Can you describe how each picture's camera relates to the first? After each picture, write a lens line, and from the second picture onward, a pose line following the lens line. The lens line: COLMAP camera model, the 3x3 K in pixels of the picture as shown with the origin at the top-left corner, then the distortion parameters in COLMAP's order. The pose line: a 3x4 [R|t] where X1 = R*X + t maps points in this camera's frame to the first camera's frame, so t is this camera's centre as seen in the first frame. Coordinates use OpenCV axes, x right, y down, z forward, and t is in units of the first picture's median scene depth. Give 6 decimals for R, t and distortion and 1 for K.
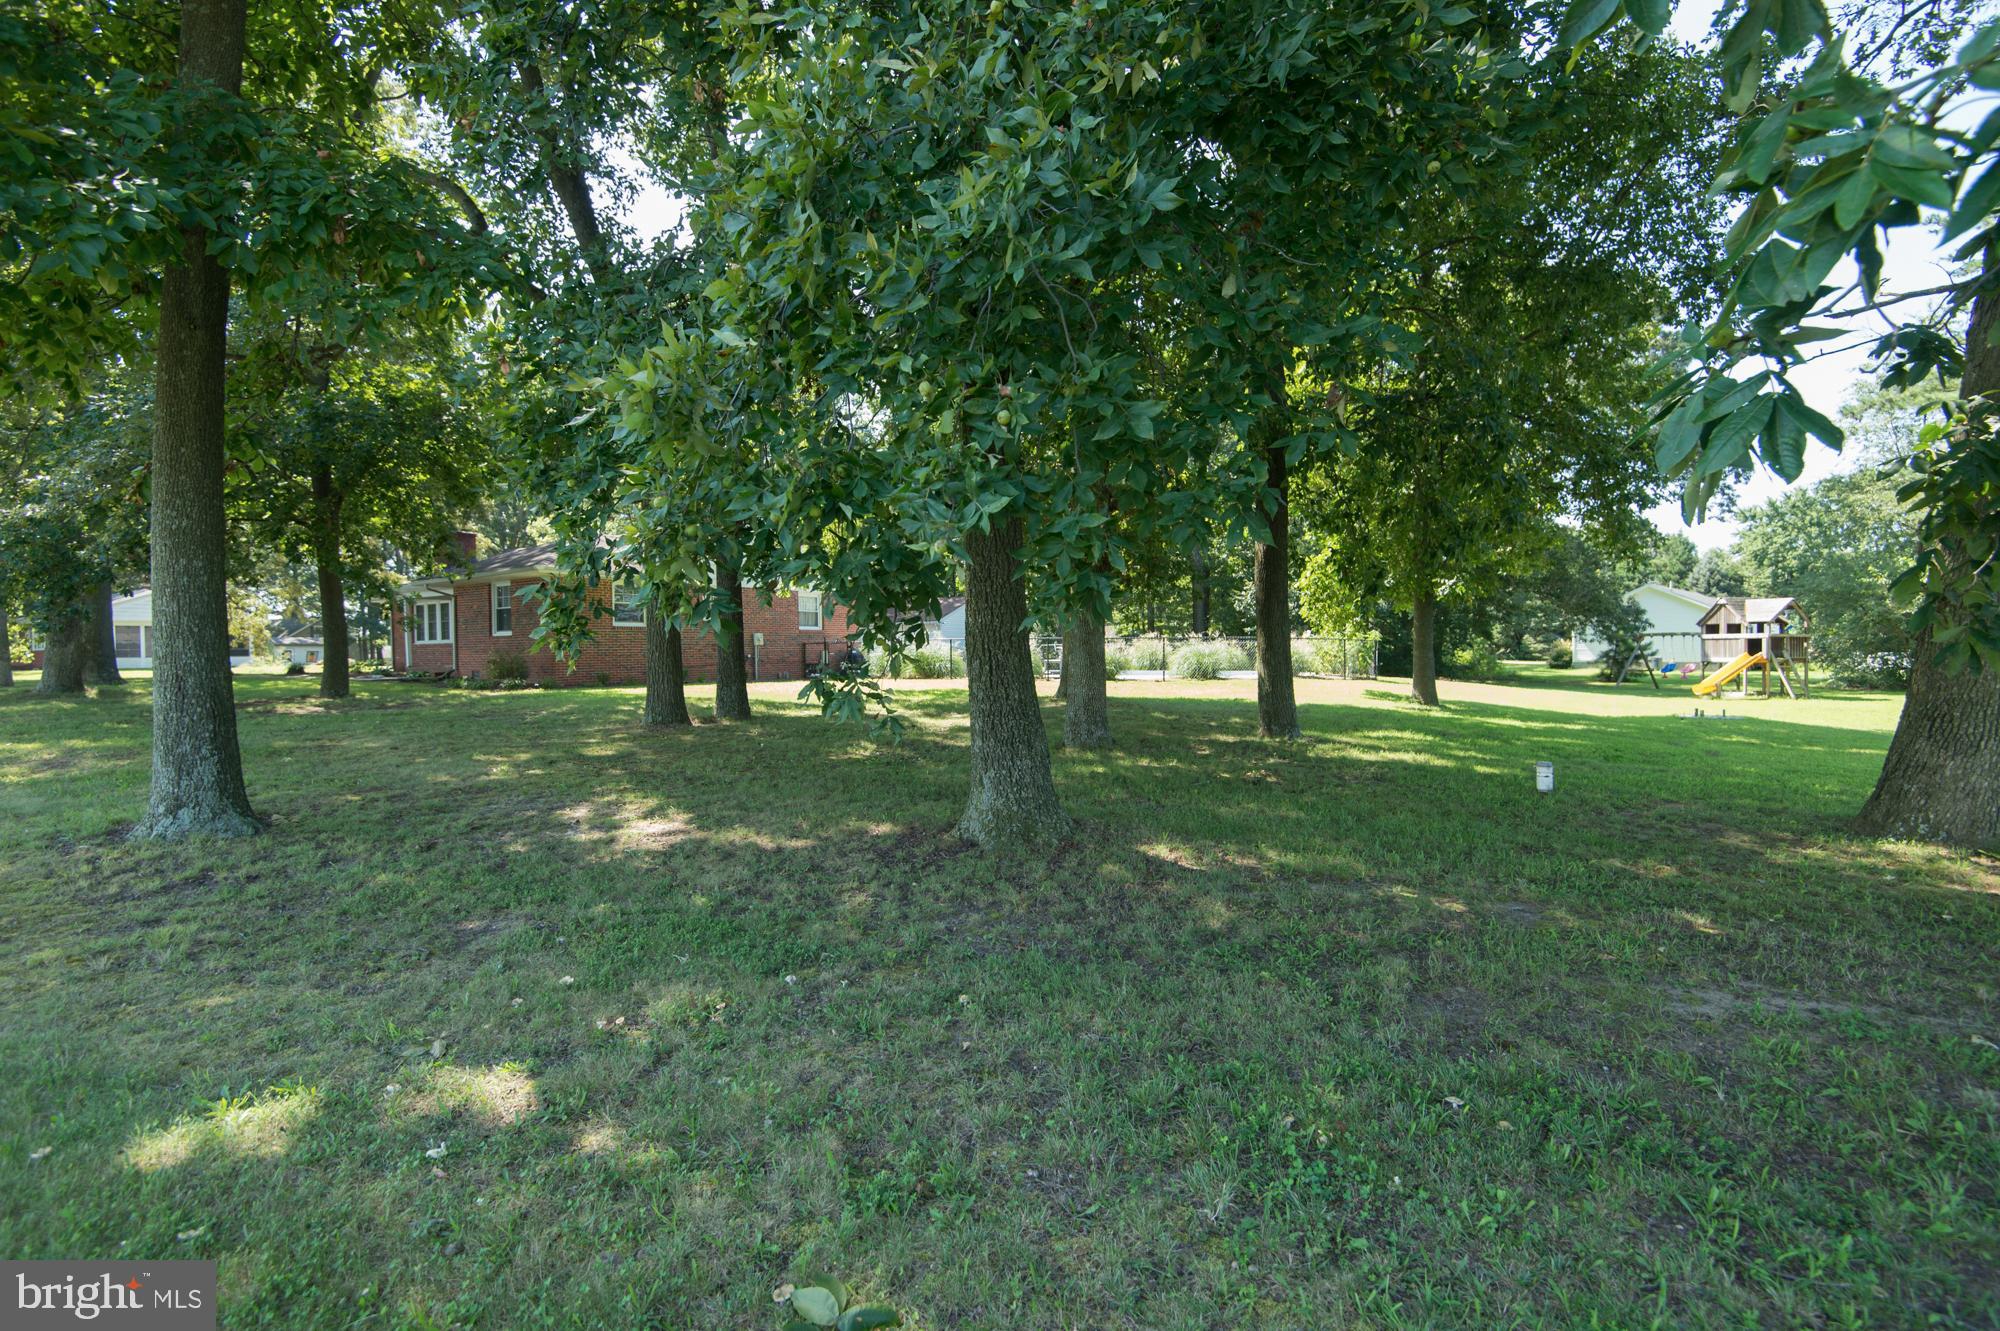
lens RADIAL K [[925.6, 0, 1000.0], [0, 925.6, 665.5], [0, 0, 1]] dist [0.037447, -0.022793]
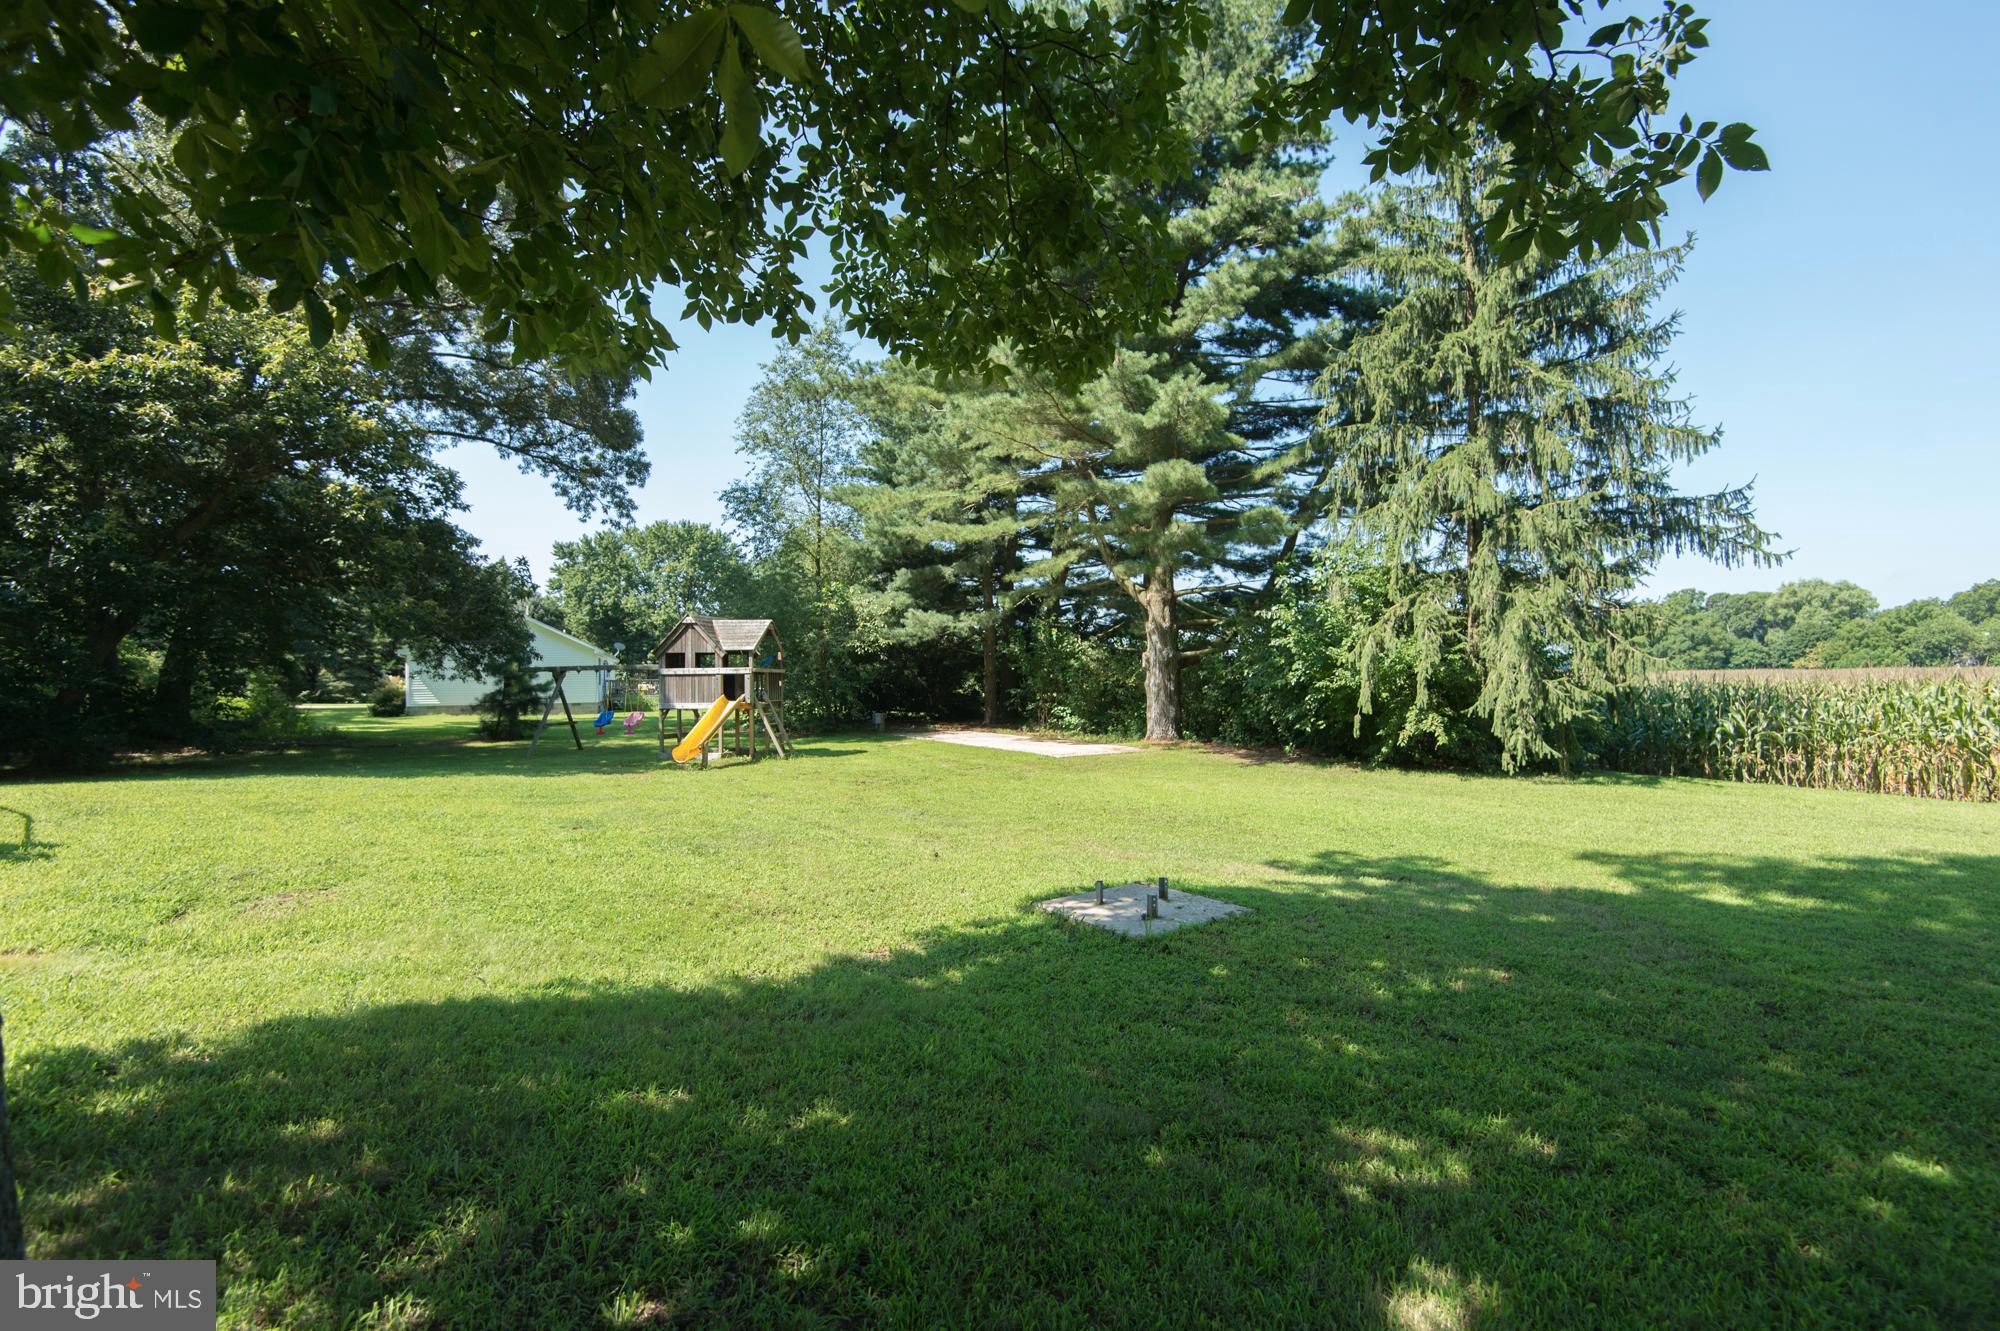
lens RADIAL K [[925.6, 0, 1000.0], [0, 925.6, 665.5], [0, 0, 1]] dist [0.037447, -0.022793]
pose [[0.407819, 0.013794, 0.912959, 0.132830], [0.022519, 0.999430, -0.025160, -0.007145], [-0.912785, 0.030820, 0.407276, 0.282610]]
